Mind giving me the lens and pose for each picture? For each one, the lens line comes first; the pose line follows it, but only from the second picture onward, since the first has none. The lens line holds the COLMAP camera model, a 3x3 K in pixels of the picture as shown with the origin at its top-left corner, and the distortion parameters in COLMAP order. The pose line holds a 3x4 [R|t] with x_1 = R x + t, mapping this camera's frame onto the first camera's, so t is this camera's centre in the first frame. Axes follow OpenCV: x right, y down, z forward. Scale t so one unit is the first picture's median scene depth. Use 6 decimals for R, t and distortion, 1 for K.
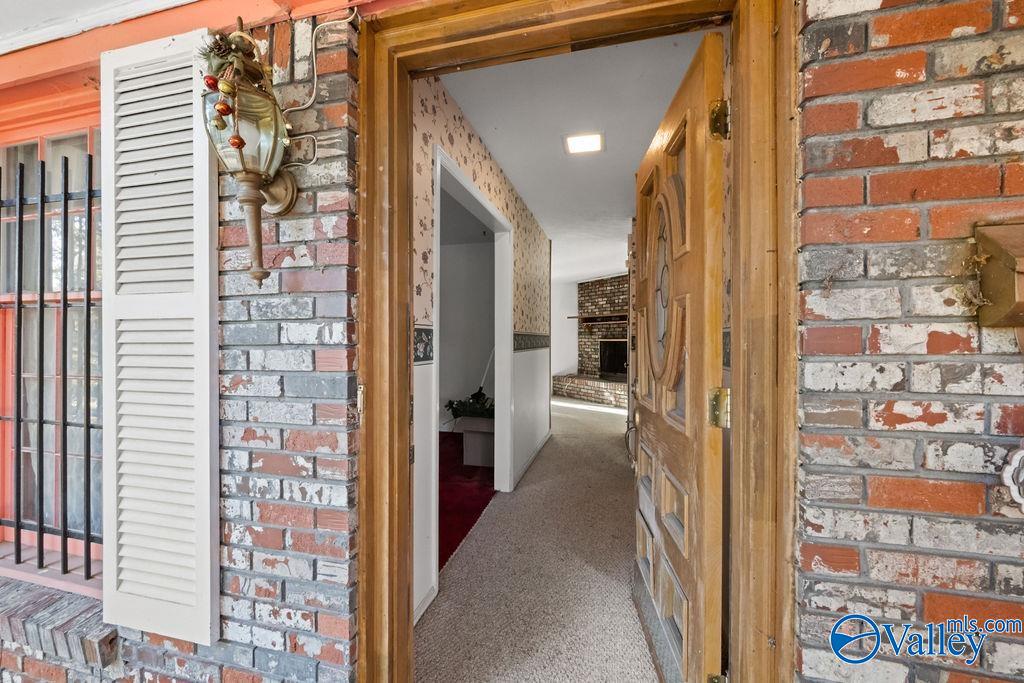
lens RADIAL K [[402.9, 0, 509.7], [0, 402.9, 341.0], [0, 0, 1]] dist [-0.000354, -0.000084]
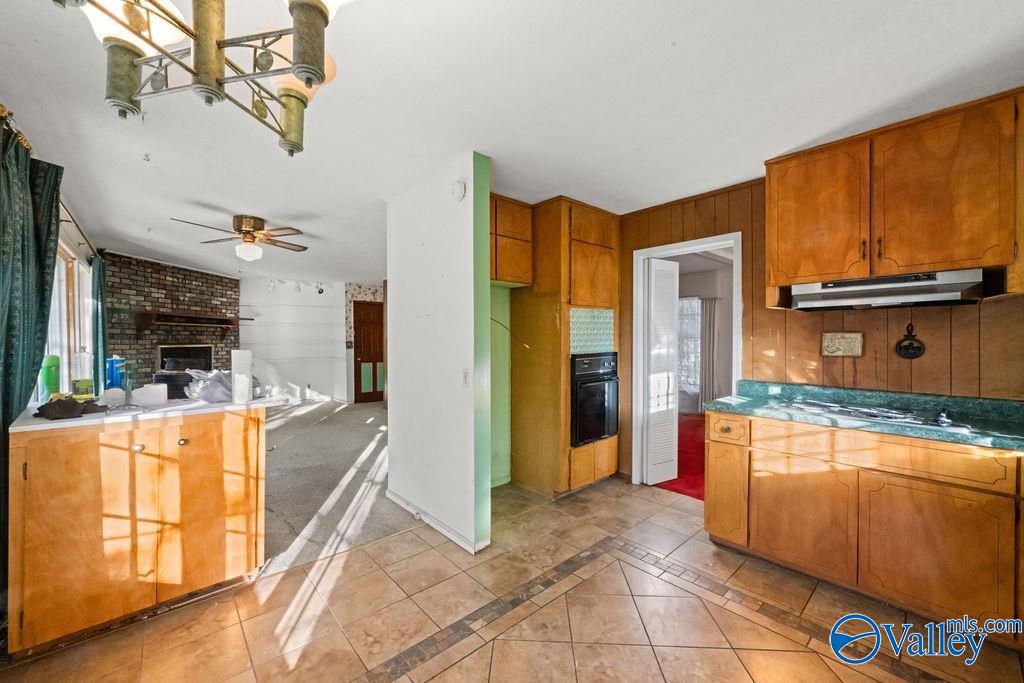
lens RADIAL K [[402.9, 0, 509.7], [0, 402.9, 341.0], [0, 0, 1]] dist [-0.000354, -0.000084]
pose [[-0.831794, 0.001944, 0.555081, -0.722684], [0.006393, 0.999961, 0.006077, -0.012688], [-0.555048, 0.008603, -0.831774, 1.282692]]
